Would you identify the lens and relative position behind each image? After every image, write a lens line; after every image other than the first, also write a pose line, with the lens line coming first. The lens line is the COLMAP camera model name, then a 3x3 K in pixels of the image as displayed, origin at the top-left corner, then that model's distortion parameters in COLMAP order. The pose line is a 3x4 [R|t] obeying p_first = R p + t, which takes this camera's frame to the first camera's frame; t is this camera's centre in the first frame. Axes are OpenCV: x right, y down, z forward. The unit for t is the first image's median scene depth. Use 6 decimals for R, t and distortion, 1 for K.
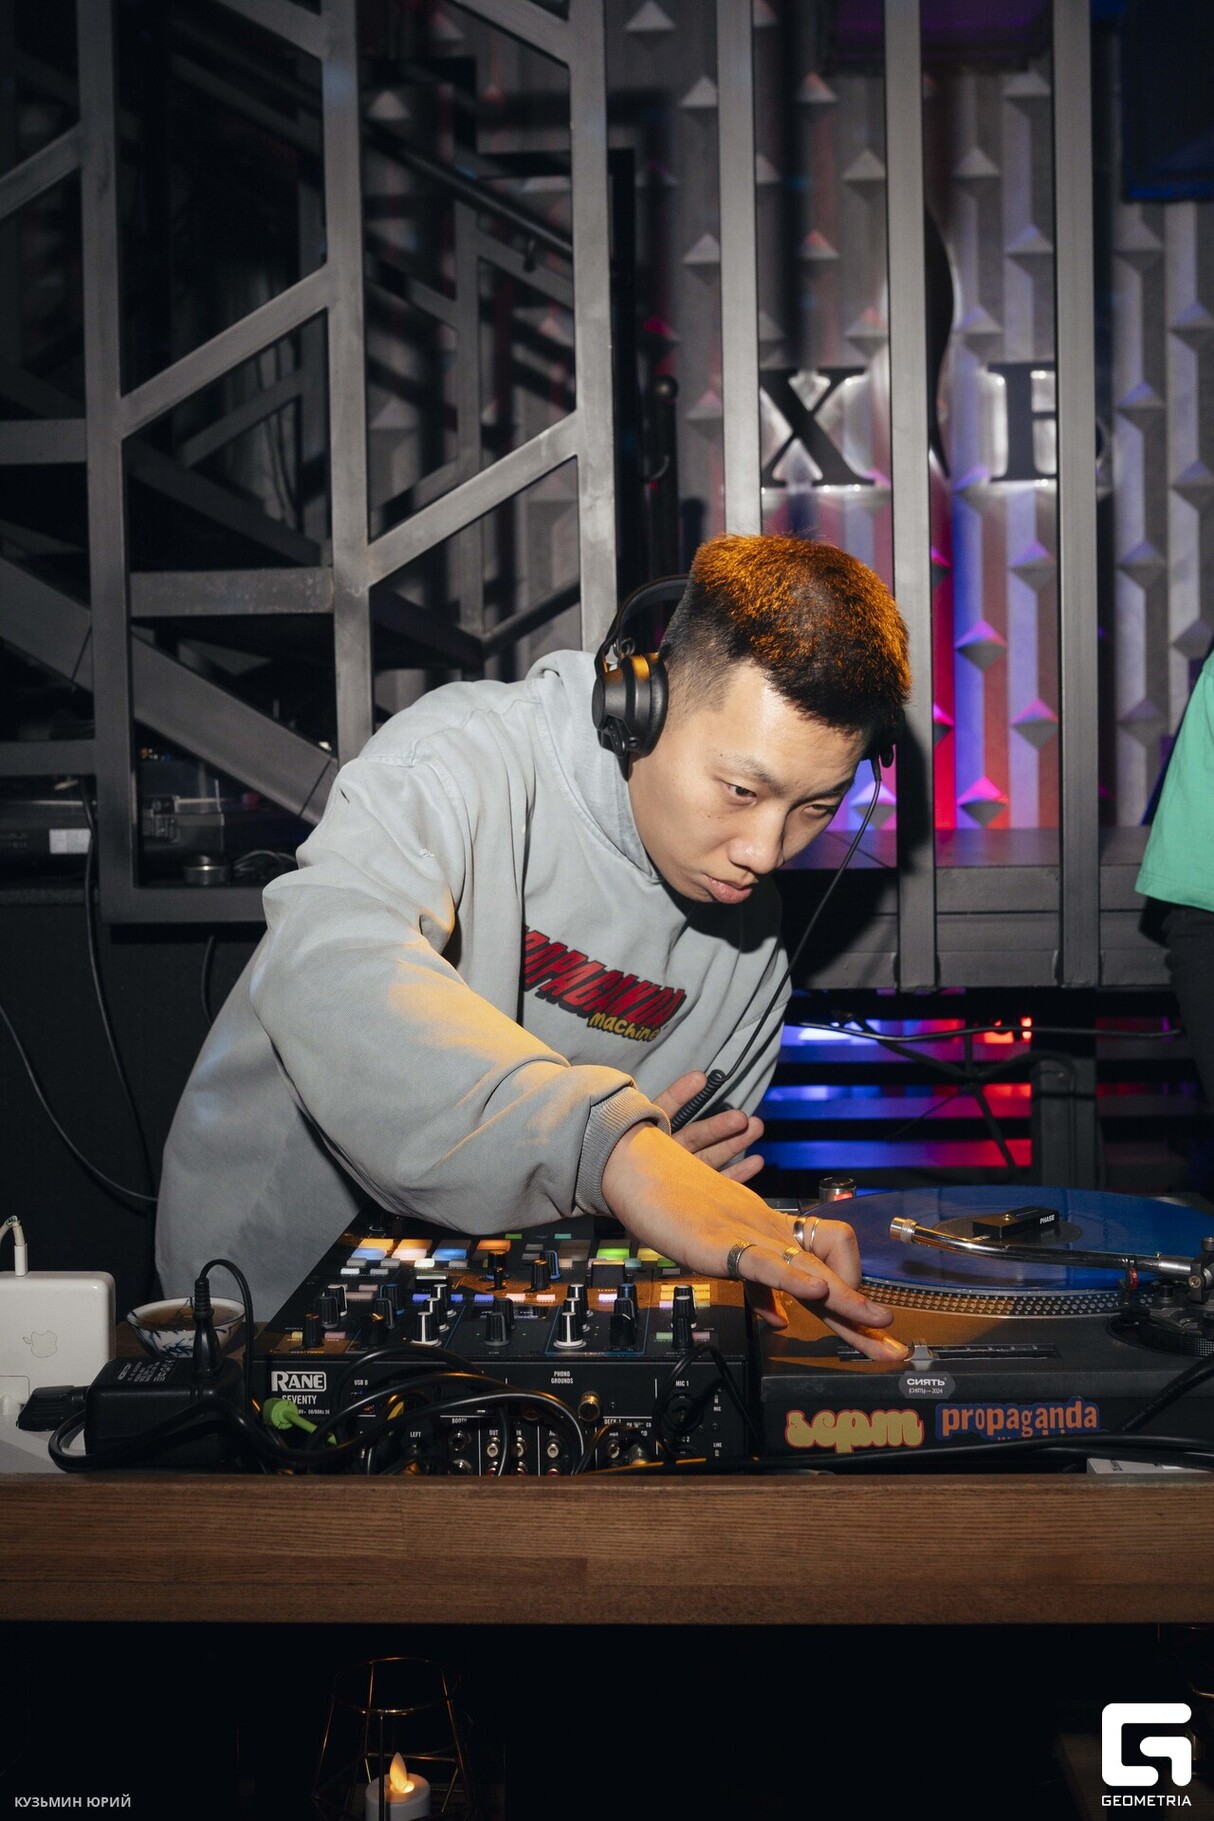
lens RADIAL K [[1907.4, 0, 645.8], [0, 1907.4, 839.5], [0, 0, 1]] dist [-0.001960, 0.001269]
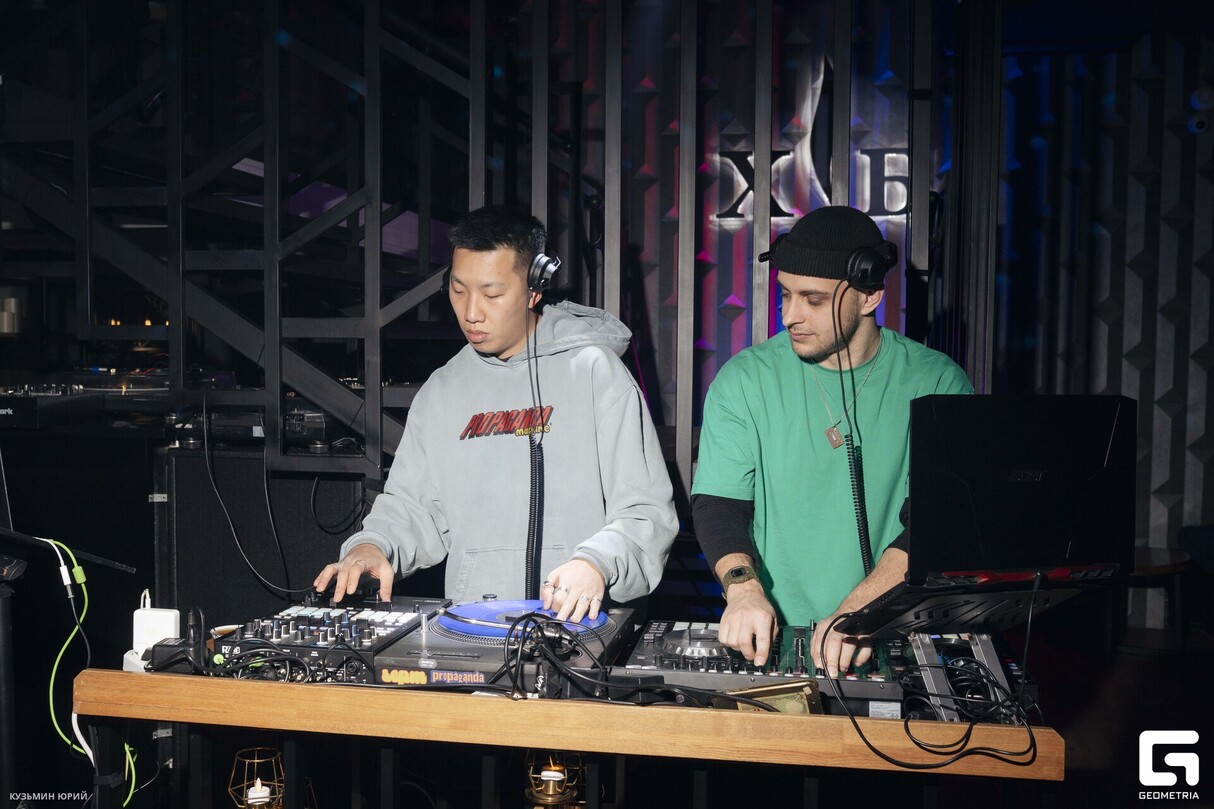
lens RADIAL K [[1196.0, 0, 607.0], [0, 1196.0, 404.5], [0, 0, 1]] dist [-0.003156, -0.006943]
pose [[0.988167, 0.033361, -0.149712, 0.338264], [-0.030839, 0.999341, 0.019131, -0.074432], [0.150252, -0.014288, 0.988544, -0.372863]]
